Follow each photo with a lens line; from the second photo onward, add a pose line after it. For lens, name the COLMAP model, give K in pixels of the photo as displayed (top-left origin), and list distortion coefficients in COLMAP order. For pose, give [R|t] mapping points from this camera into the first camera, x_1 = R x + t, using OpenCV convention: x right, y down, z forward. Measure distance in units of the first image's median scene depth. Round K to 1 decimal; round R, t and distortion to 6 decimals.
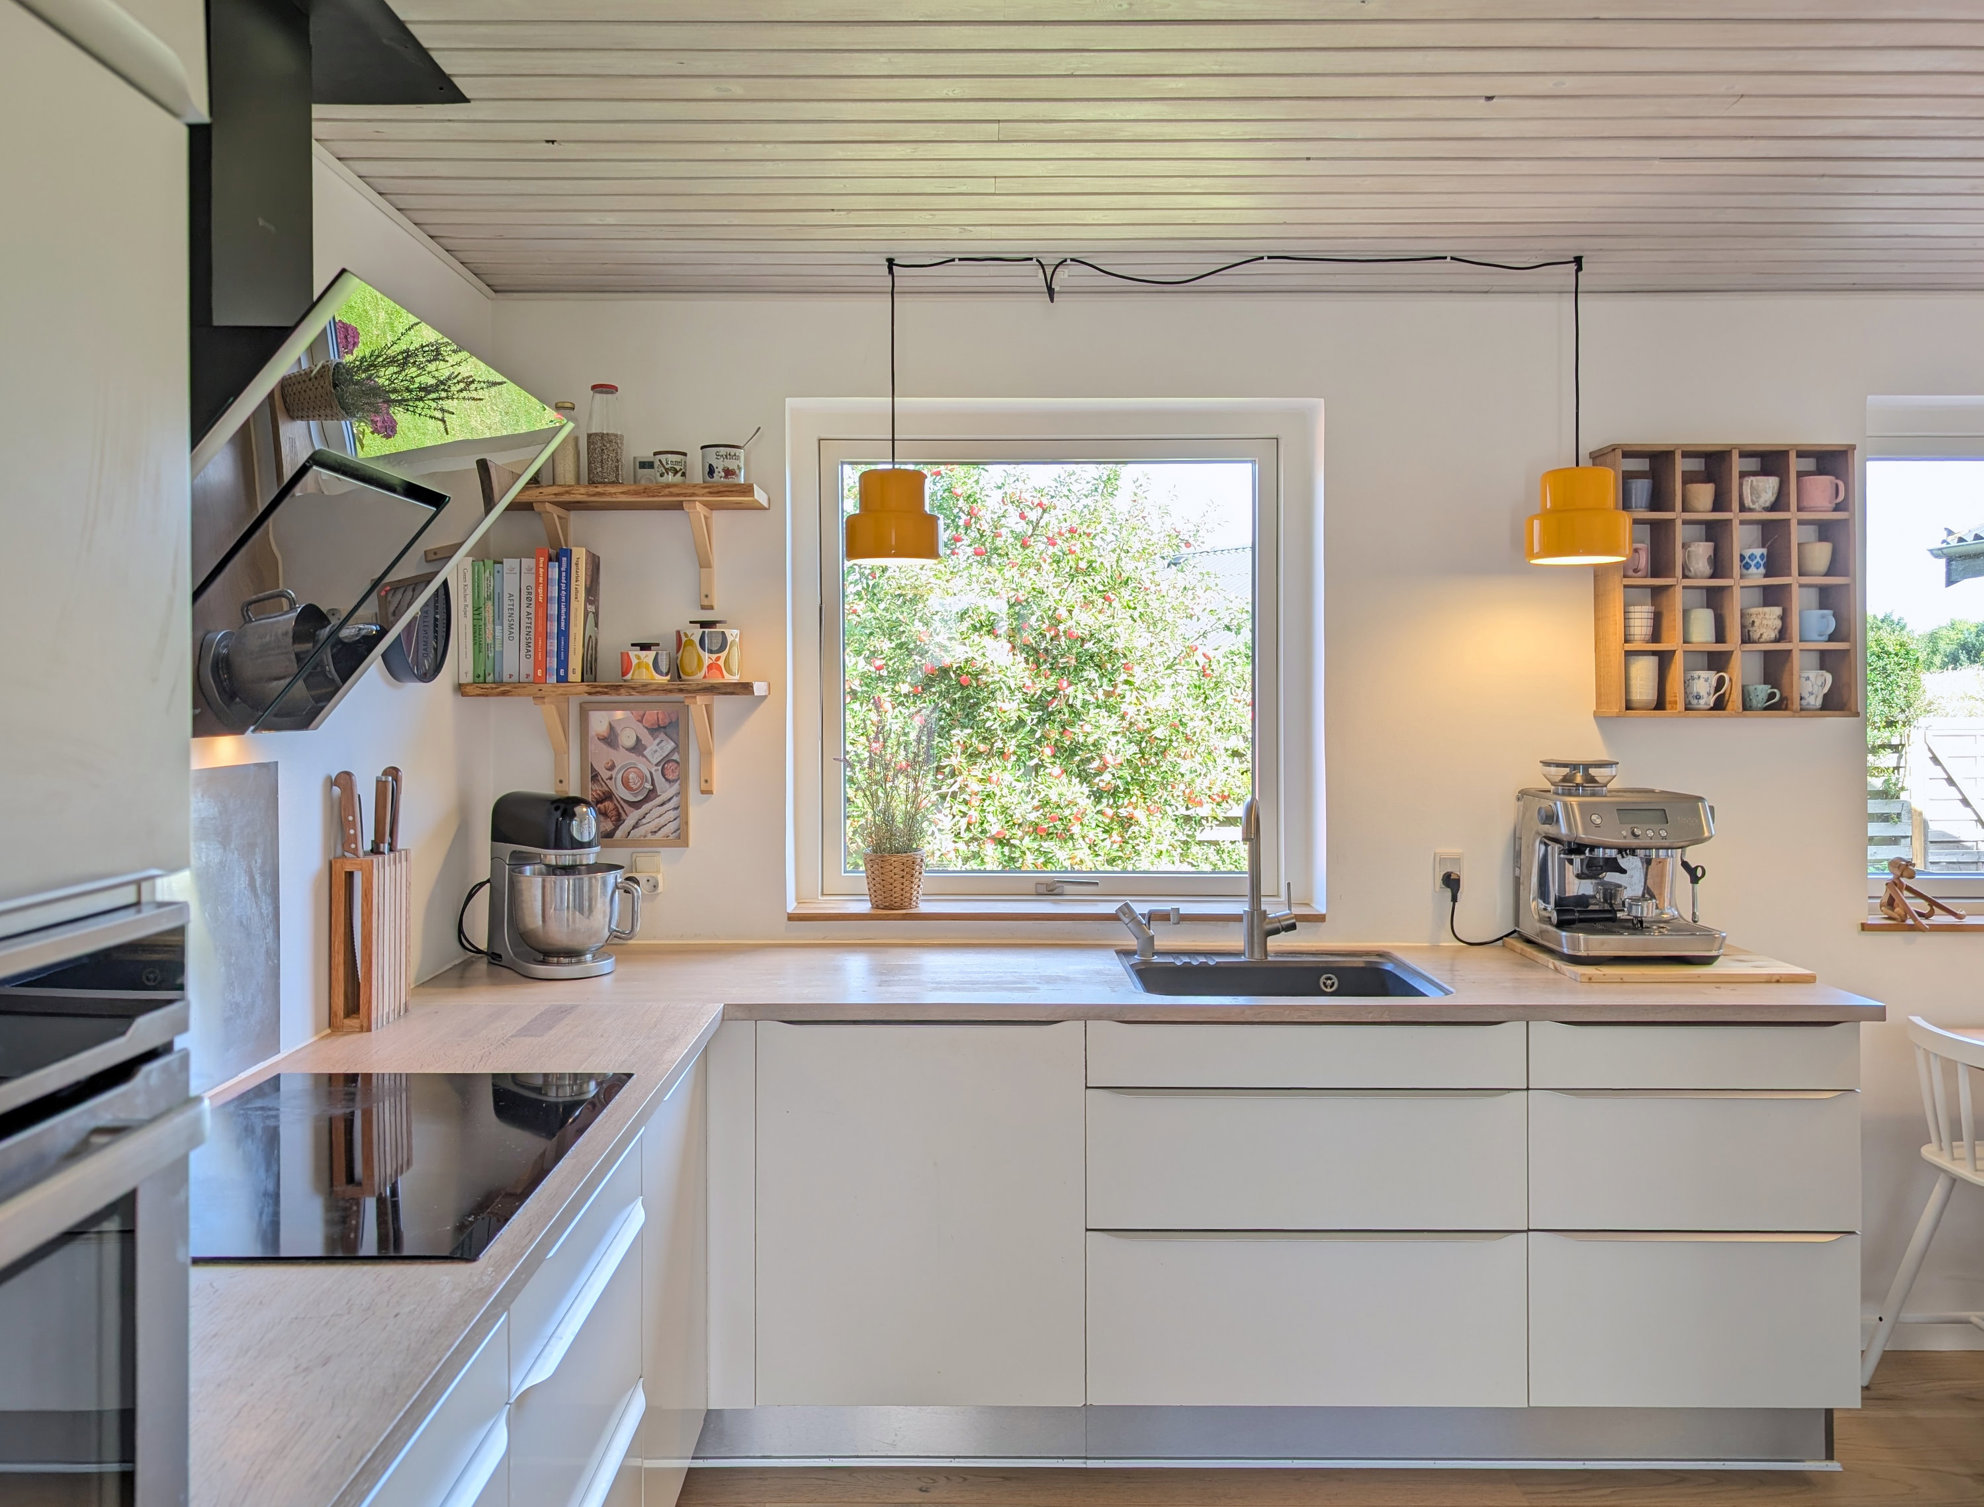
lens RADIAL K [[1505.5, 0, 992.3], [0, 1505.5, 701.2], [0, 0, 1]] dist [0.049038, -0.001335]
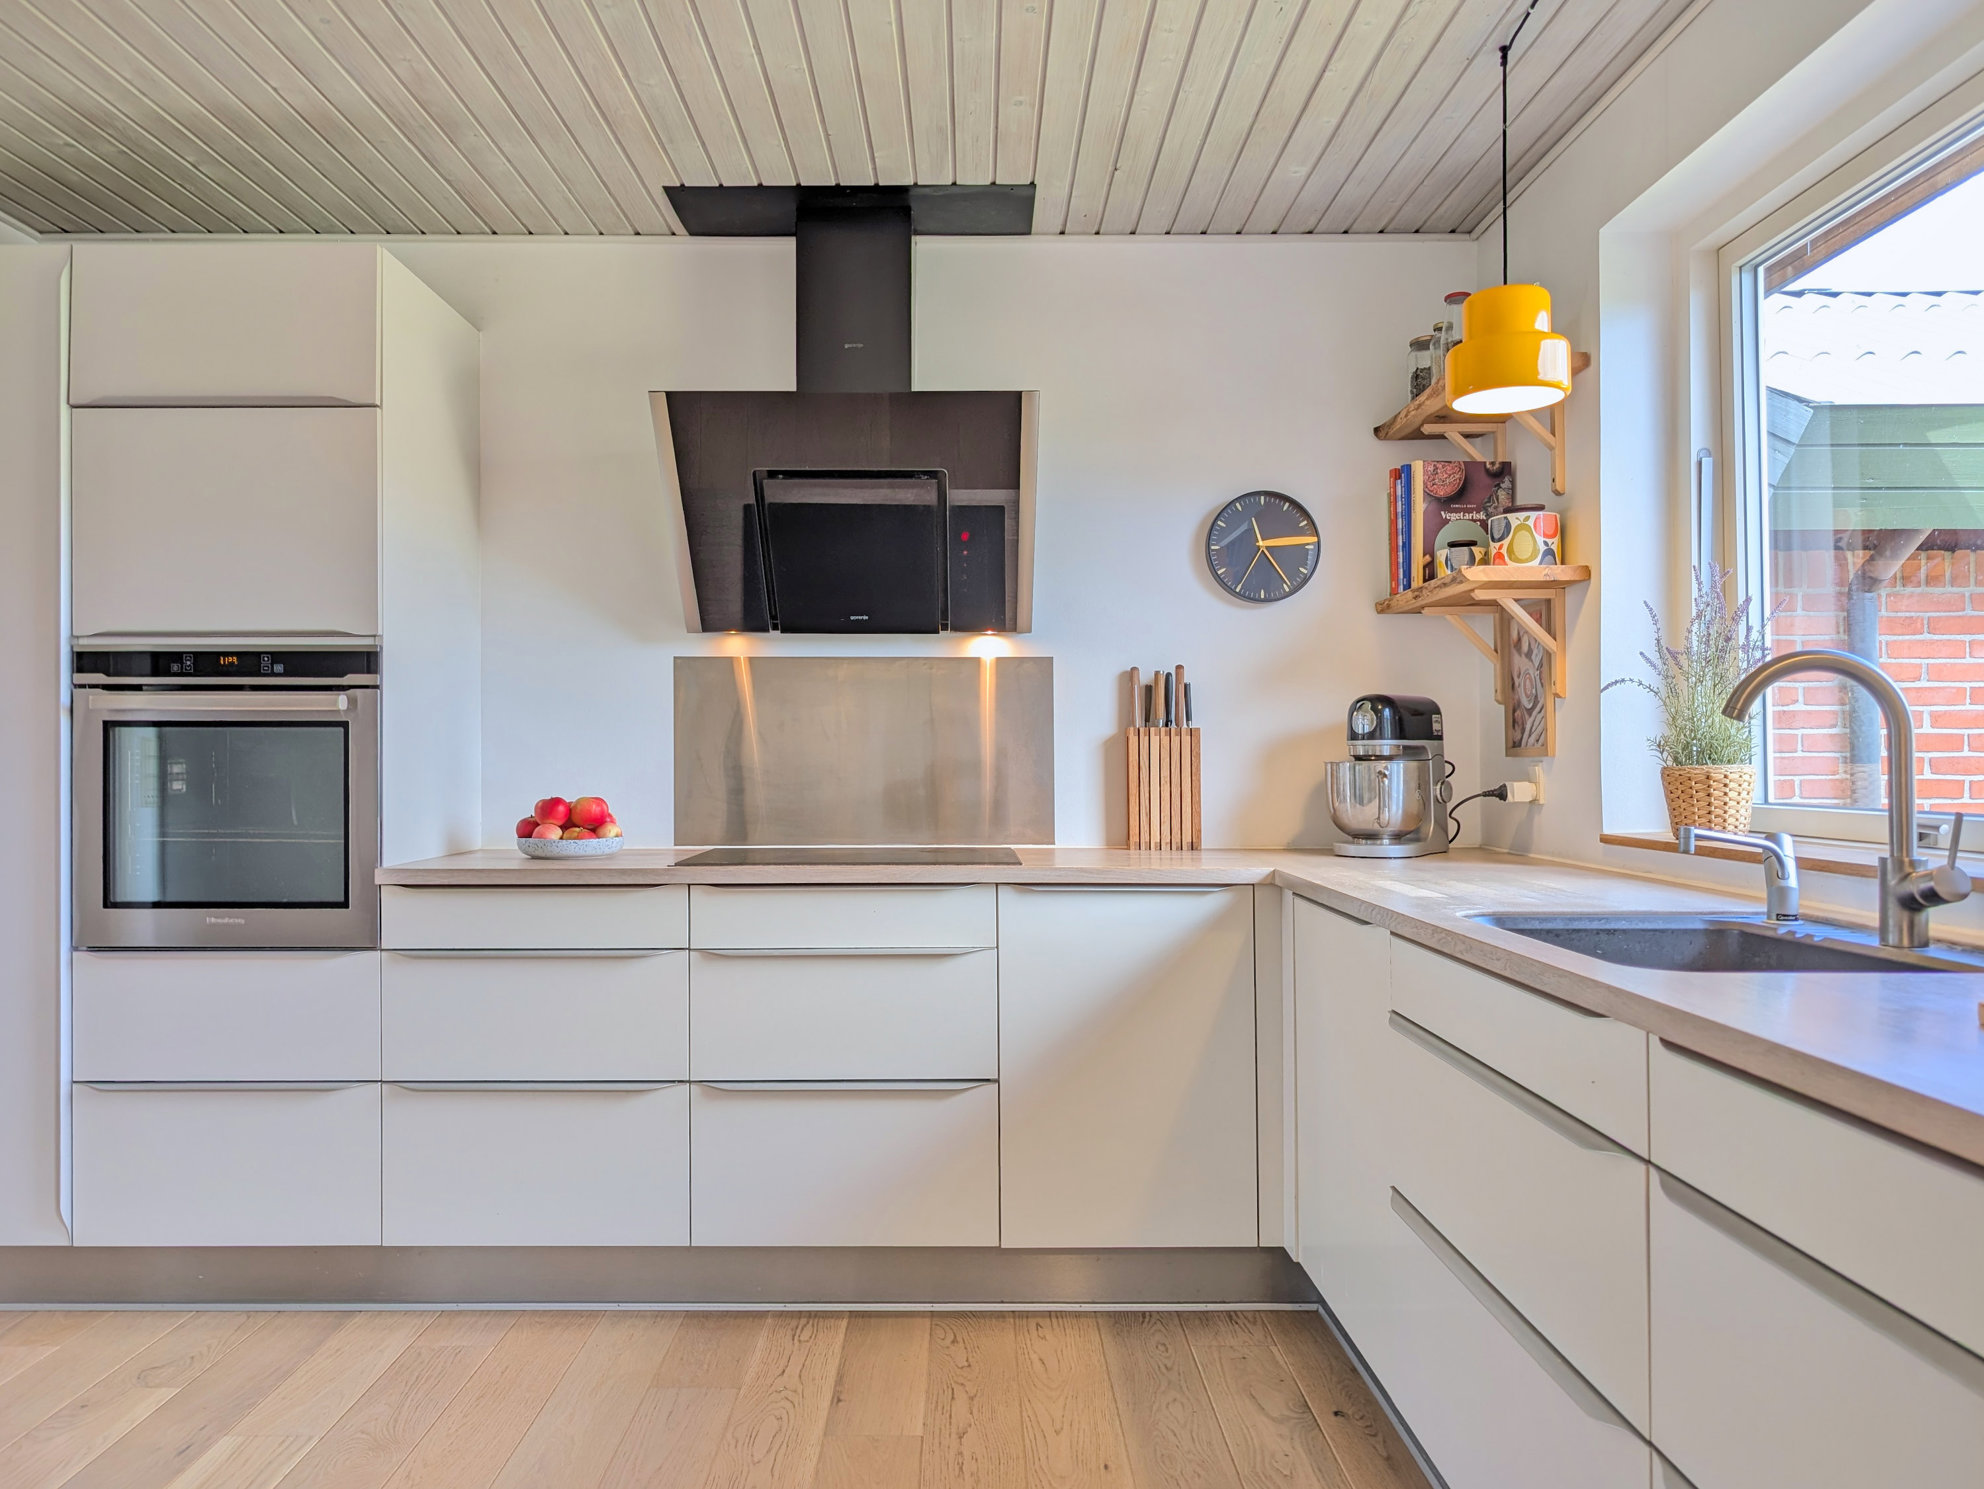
lens RADIAL K [[1420.1, 0, 929.5], [0, 1420.1, 749.4], [0, 0, 1]] dist [0.027188, 0.000026]
pose [[-0.025274, -0.009985, -0.999631, 0.693548], [-0.009041, 0.999912, -0.009759, 0.106721], [0.999640, 0.008791, -0.025362, 0.653825]]
